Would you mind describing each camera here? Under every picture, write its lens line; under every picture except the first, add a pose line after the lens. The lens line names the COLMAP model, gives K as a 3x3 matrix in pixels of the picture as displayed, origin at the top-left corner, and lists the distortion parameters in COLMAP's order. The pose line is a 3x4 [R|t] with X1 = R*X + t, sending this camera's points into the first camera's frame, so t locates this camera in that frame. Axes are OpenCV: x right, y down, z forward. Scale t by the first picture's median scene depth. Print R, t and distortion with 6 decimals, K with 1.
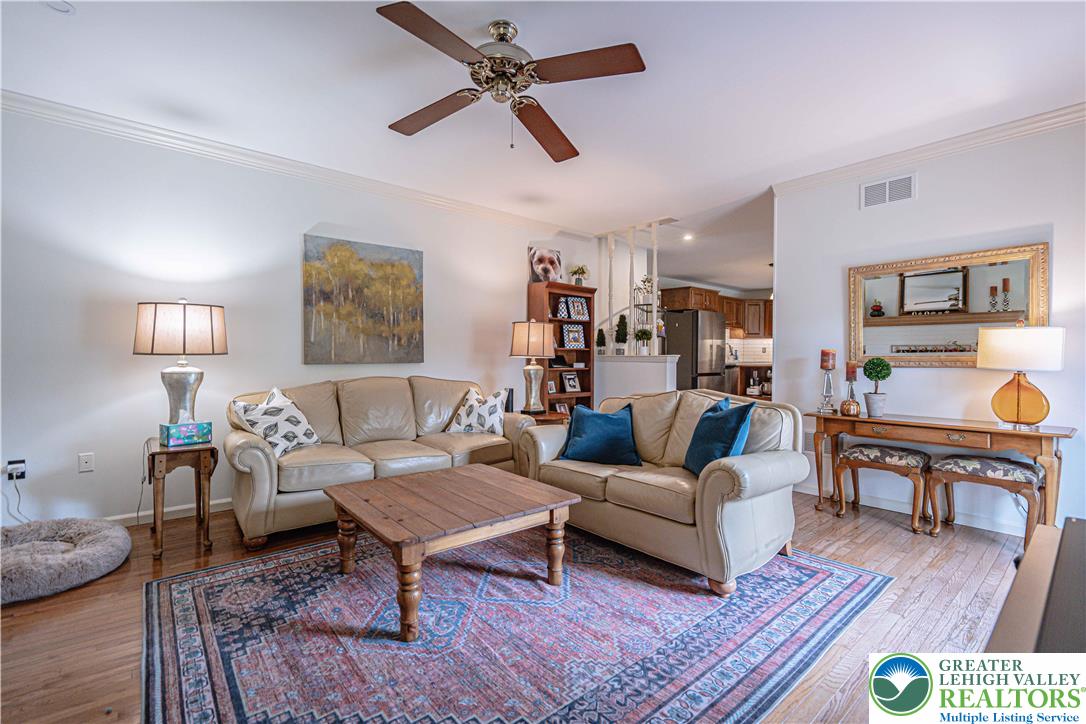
lens RADIAL K [[482.6, 0, 543.0], [0, 482.6, 362.0], [0, 0, 1]] dist [-0.000941, -0.000082]
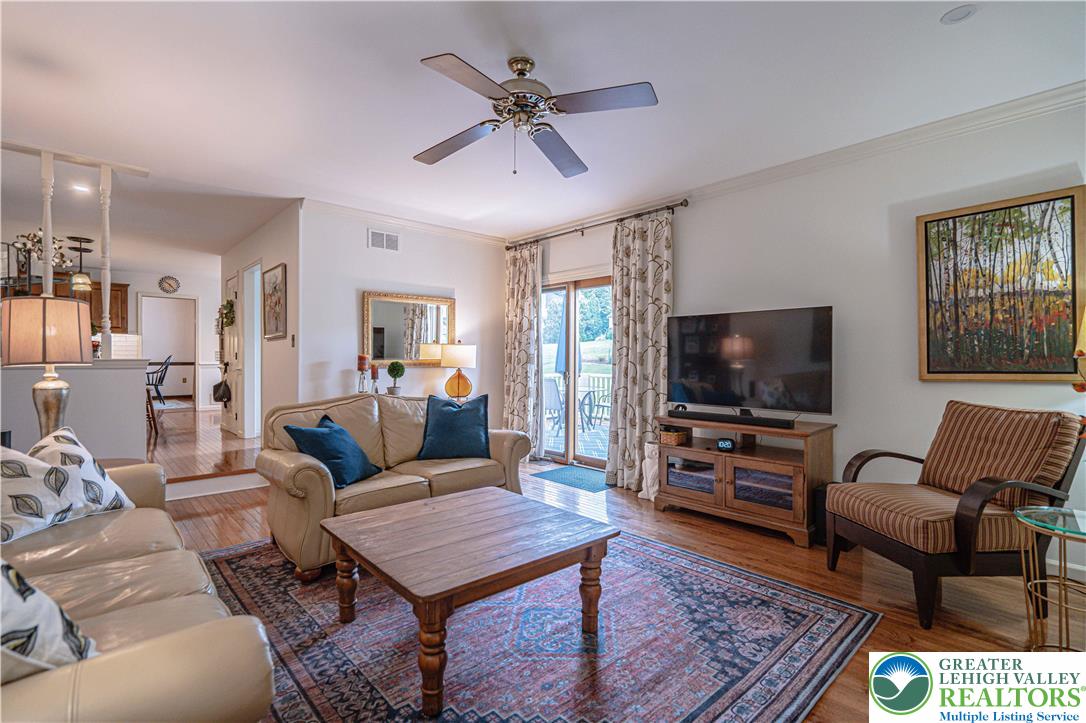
lens RADIAL K [[501.8, 0, 535.8], [0, 501.8, 357.8], [0, 0, 1]] dist [-0.001238, 0.000066]
pose [[-0.024079, -0.005971, 0.999692, -0.942578], [0.006690, 0.999959, 0.006133, -0.030108], [-0.999688, 0.006836, -0.024038, 0.773162]]
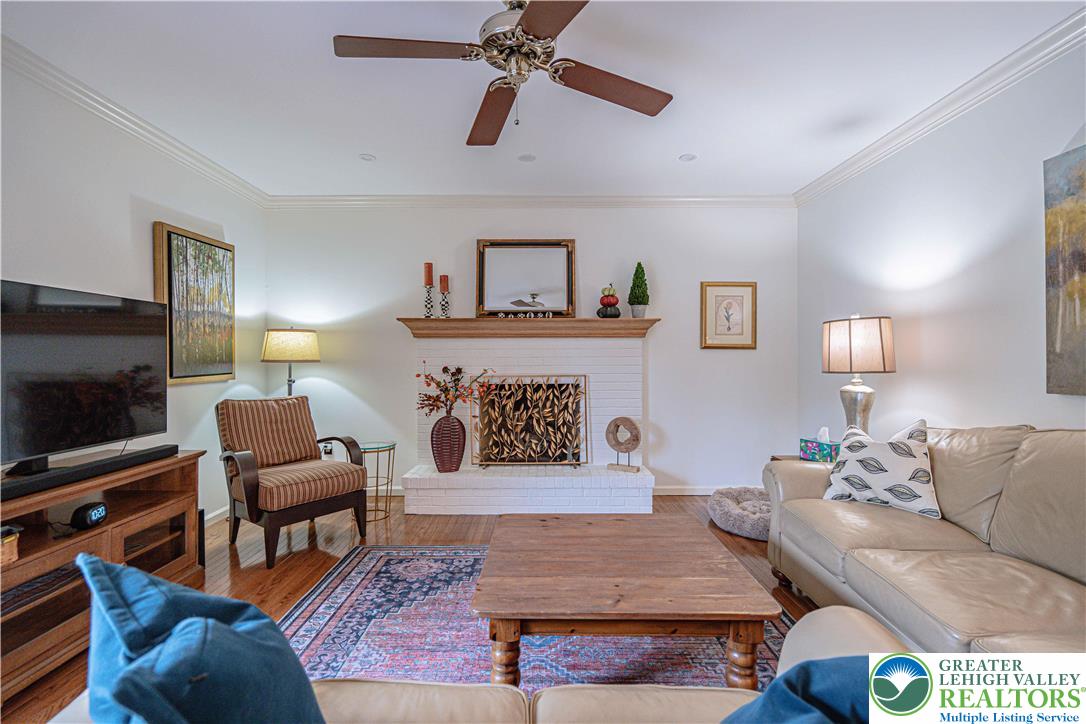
lens RADIAL K [[501.8, 0, 535.8], [0, 501.8, 358.3], [0, 0, 1]] dist [-0.001238, 0.000066]
pose [[-0.648378, -0.008935, -0.761266, 0.440692], [-0.011627, 0.999931, -0.001834, -0.037510], [0.761230, 0.007662, -0.648437, 1.242142]]
